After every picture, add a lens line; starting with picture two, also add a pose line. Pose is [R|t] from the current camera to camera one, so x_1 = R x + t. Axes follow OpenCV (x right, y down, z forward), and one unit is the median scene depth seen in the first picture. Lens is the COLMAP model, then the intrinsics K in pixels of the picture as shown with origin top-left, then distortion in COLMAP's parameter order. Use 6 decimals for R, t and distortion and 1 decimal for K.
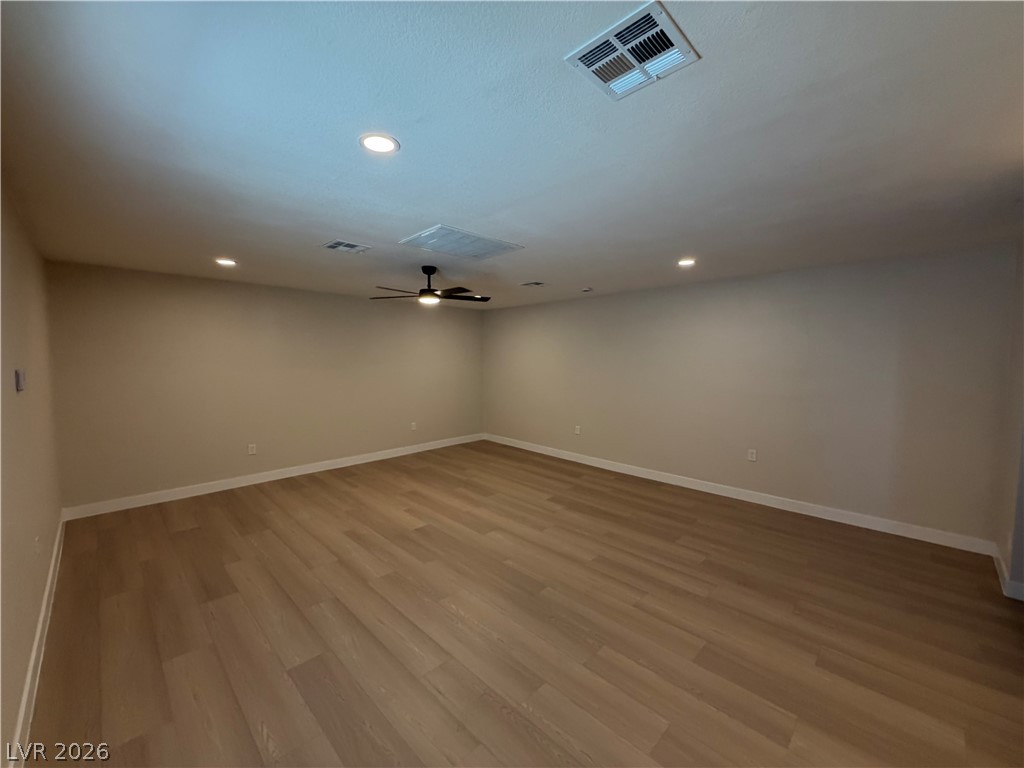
lens RADIAL K [[409.8, 0, 513.0], [0, 409.8, 379.2], [0, 0, 1]] dist [-0.002149, 0.000924]
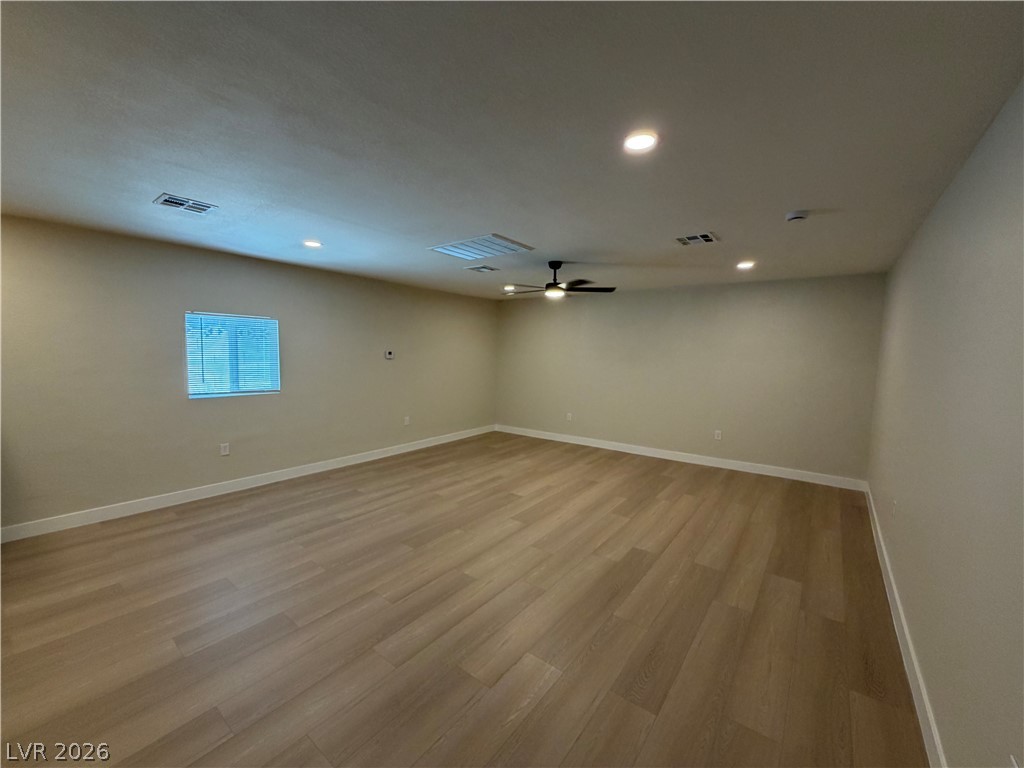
lens RADIAL K [[409.8, 0, 513.0], [0, 409.8, 388.7], [0, 0, 1]] dist [-0.002149, 0.000924]
pose [[0.127728, 0.097476, -0.987008, 0.842761], [-0.073752, 0.993337, 0.088557, -0.036427], [0.989063, 0.061483, 0.134066, 0.772307]]
